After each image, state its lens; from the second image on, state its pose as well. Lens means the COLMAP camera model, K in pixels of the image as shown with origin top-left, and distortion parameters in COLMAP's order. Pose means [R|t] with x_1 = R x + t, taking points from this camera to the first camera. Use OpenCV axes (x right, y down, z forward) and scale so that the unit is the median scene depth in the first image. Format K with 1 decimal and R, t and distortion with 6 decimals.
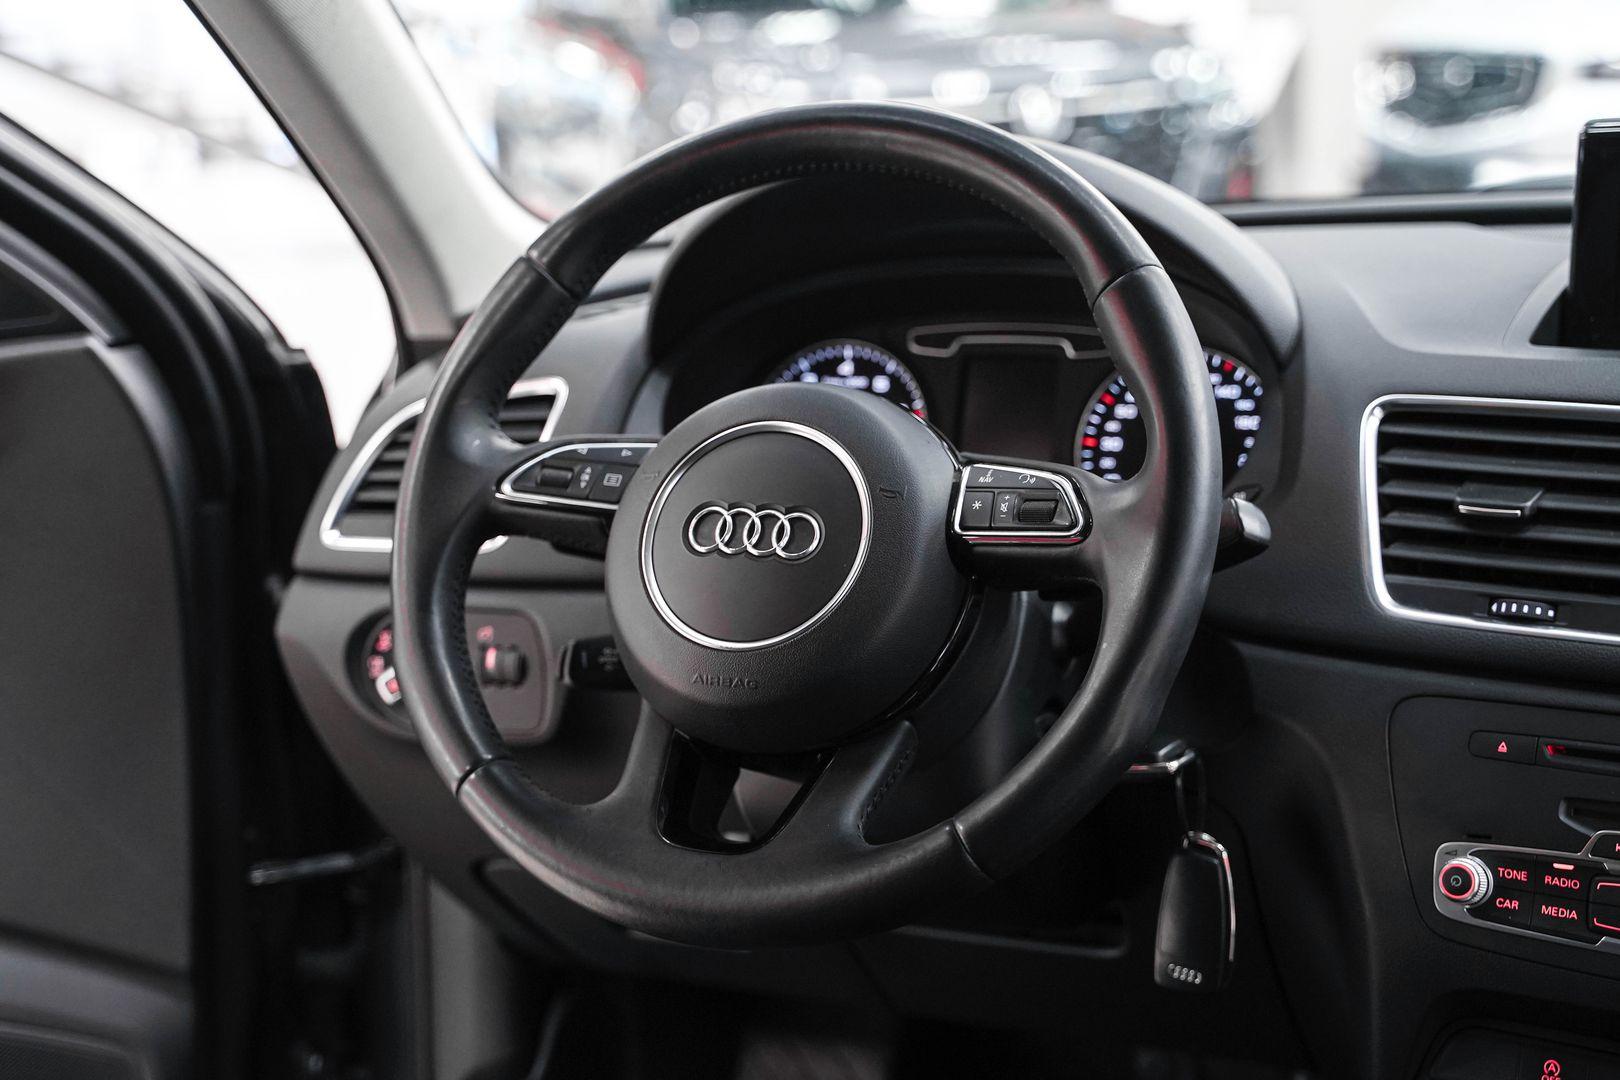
lens RADIAL K [[2340.7, 0, 793.1], [0, 2340.7, 514.2], [0, 0, 1]] dist [0.095598, 0.018039]
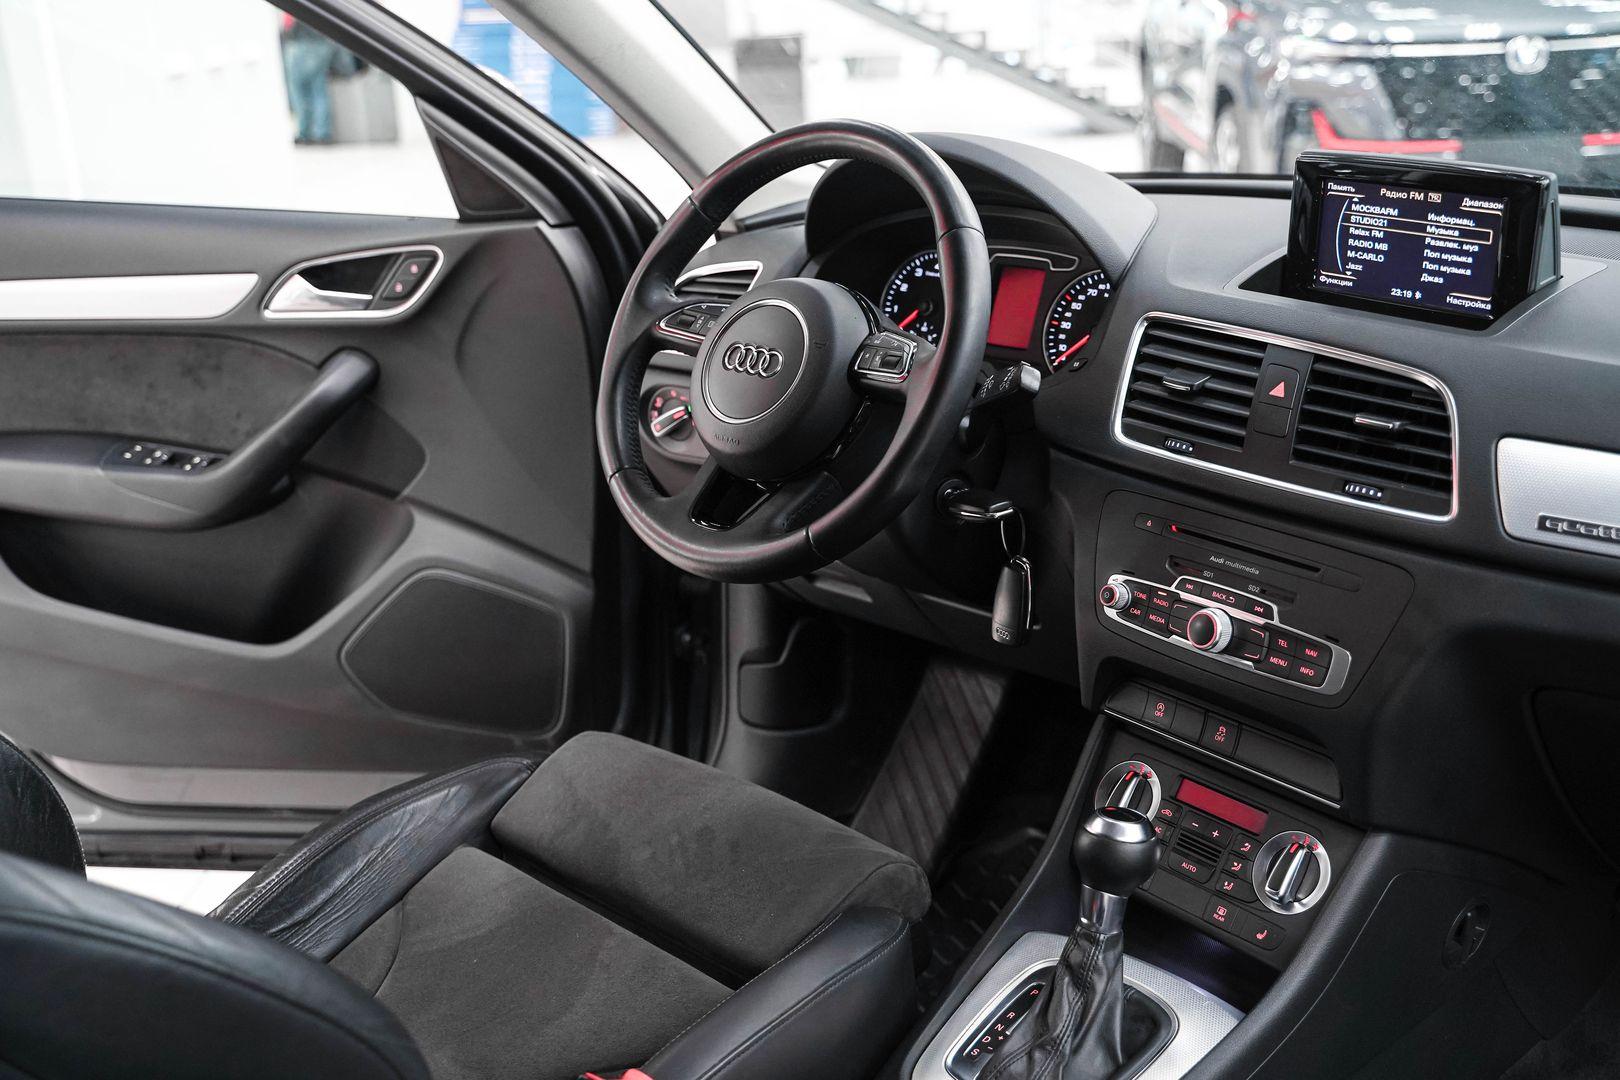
lens RADIAL K [[1689.3, 0, 810.0], [0, 1689.3, 540.0], [0, 0, 1]] dist [-0.051213, 0.128176]
pose [[0.937754, 0.121644, -0.325300, 0.440436], [-0.078522, 0.986661, 0.142598, -0.042582], [0.338307, -0.108178, 0.934797, -0.220445]]
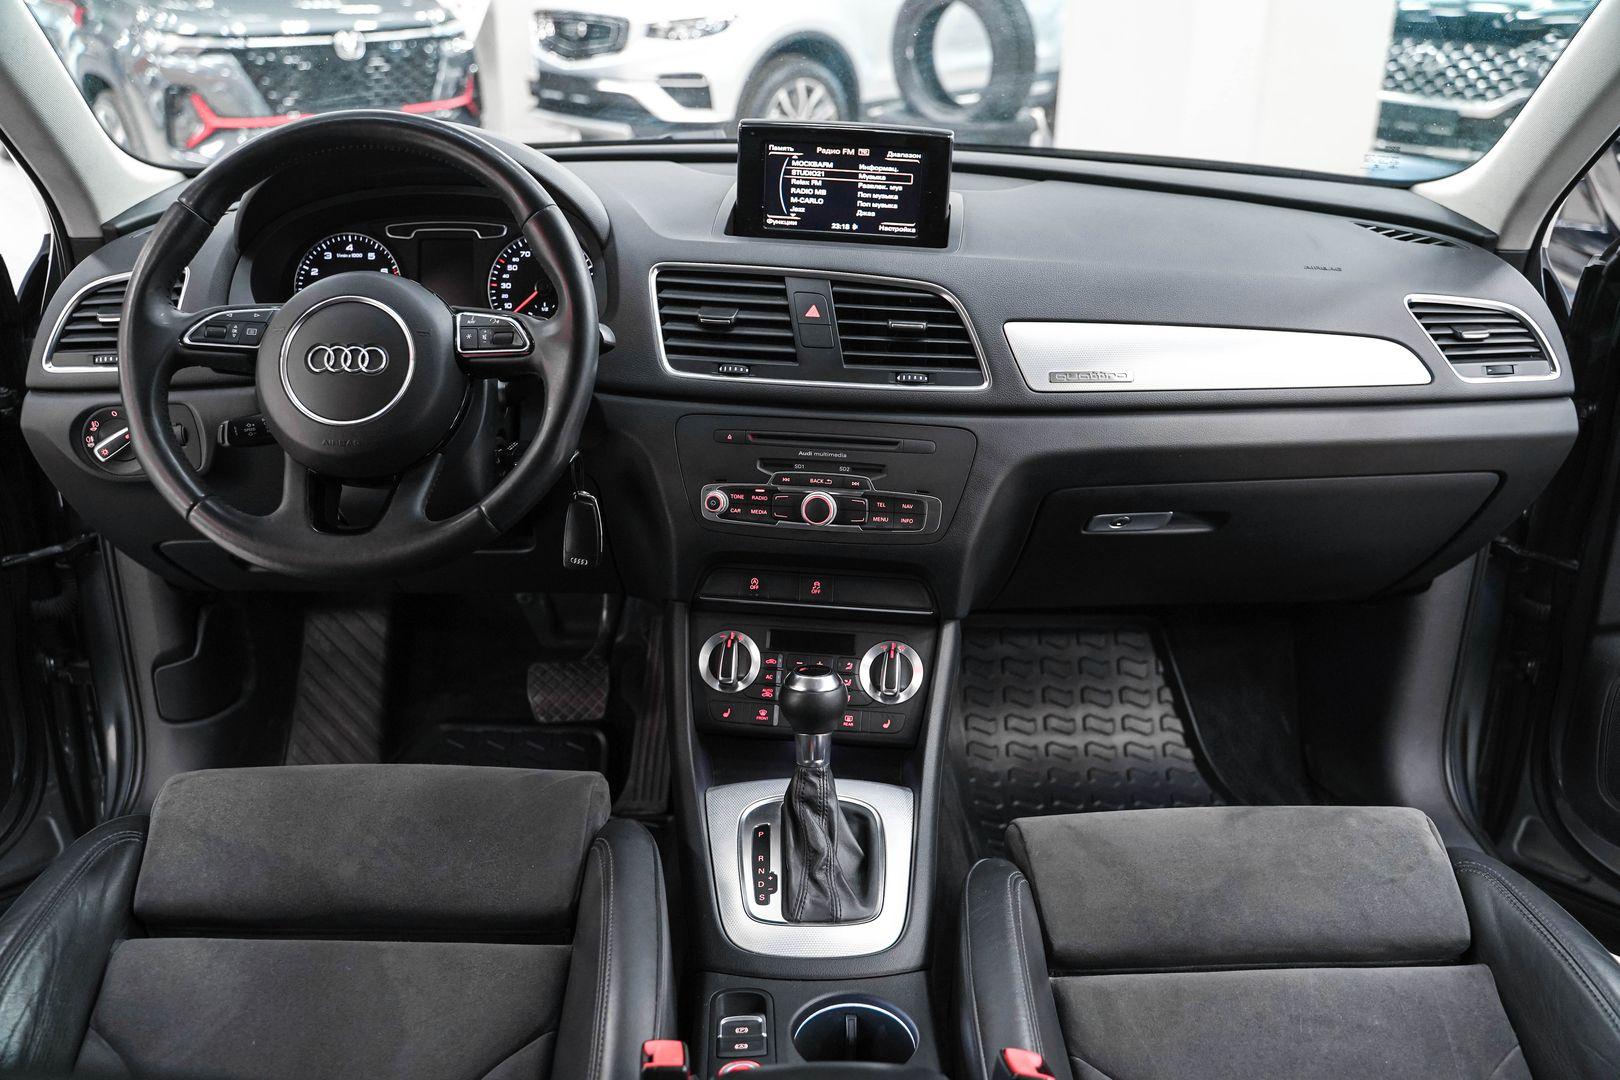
lens RADIAL K [[1300.5, 0, 801.3], [0, 1300.5, 540.5], [0, 0, 1]] dist [-0.119047, 0.092177]
pose [[0.903967, -0.123181, 0.409476, -0.114405], [0.034991, 0.975706, 0.216272, -0.053933], [-0.426169, -0.181175, 0.886316, -0.053448]]
